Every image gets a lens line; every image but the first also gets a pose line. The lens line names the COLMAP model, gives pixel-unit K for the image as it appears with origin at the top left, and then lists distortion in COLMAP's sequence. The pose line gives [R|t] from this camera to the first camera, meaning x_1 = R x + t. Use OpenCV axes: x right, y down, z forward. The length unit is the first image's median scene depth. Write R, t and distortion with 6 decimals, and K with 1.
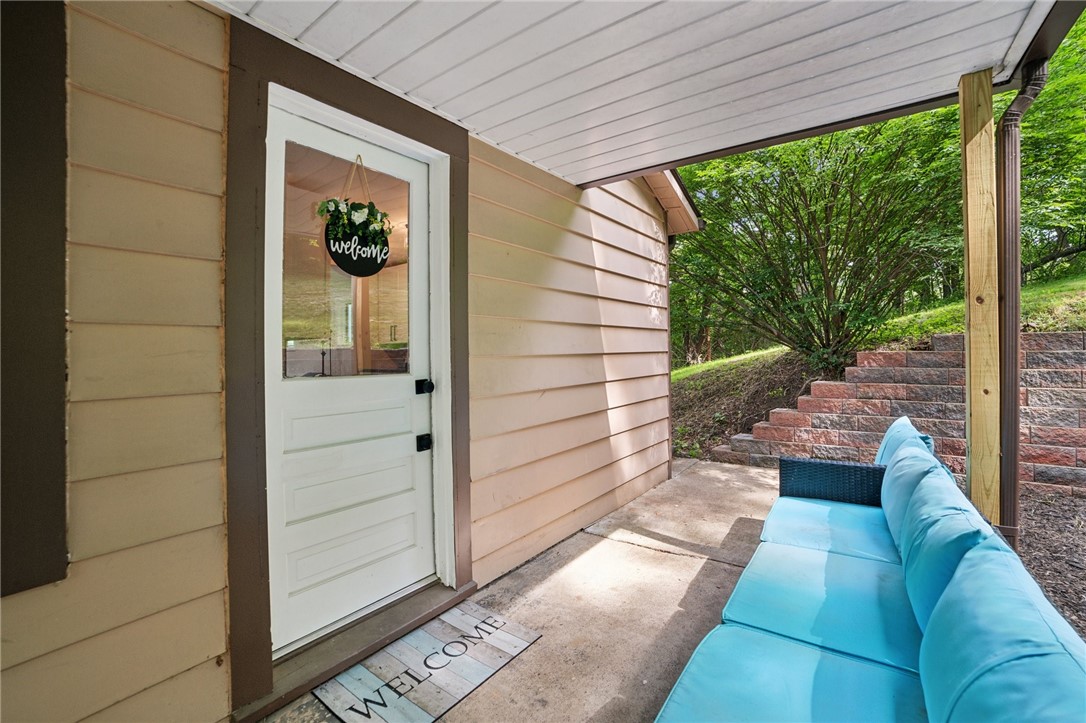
lens RADIAL K [[462.4, 0, 551.8], [0, 462.4, 345.8], [0, 0, 1]] dist [-0.076115, 0.029472]
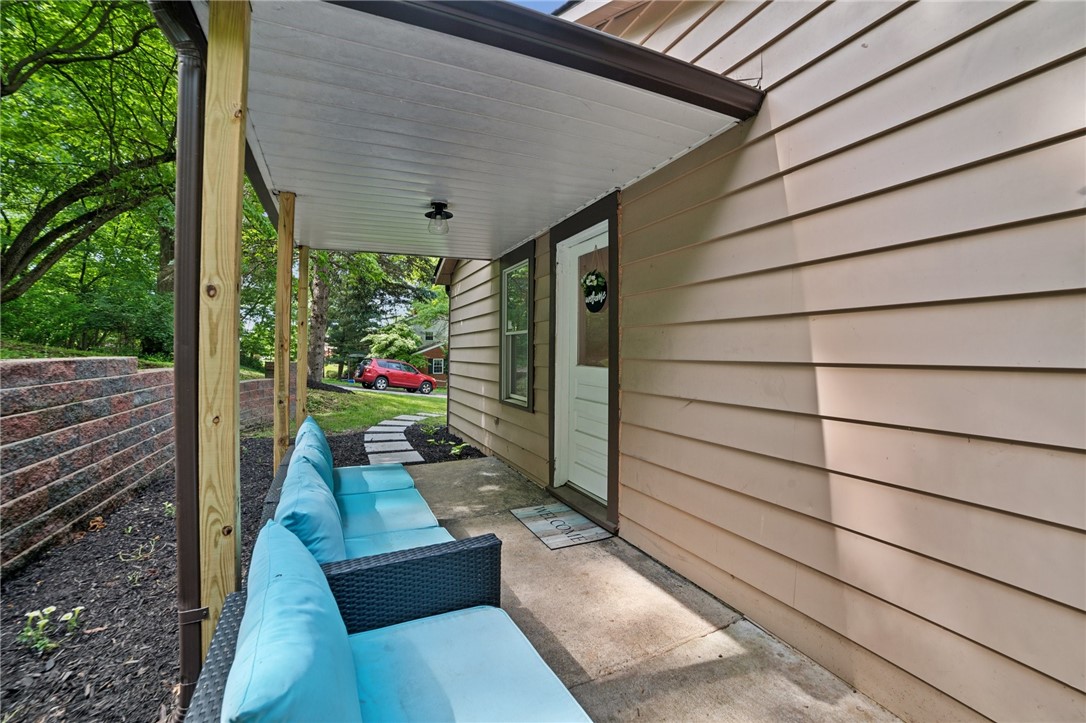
lens RADIAL K [[462.4, 0, 551.8], [0, 462.4, 345.8], [0, 0, 1]] dist [-0.076115, 0.029472]
pose [[-0.479033, -0.000570, -0.877797, 0.991511], [0.011840, 0.999905, -0.007110, -0.005930], [0.877717, -0.013799, -0.478980, 1.334490]]
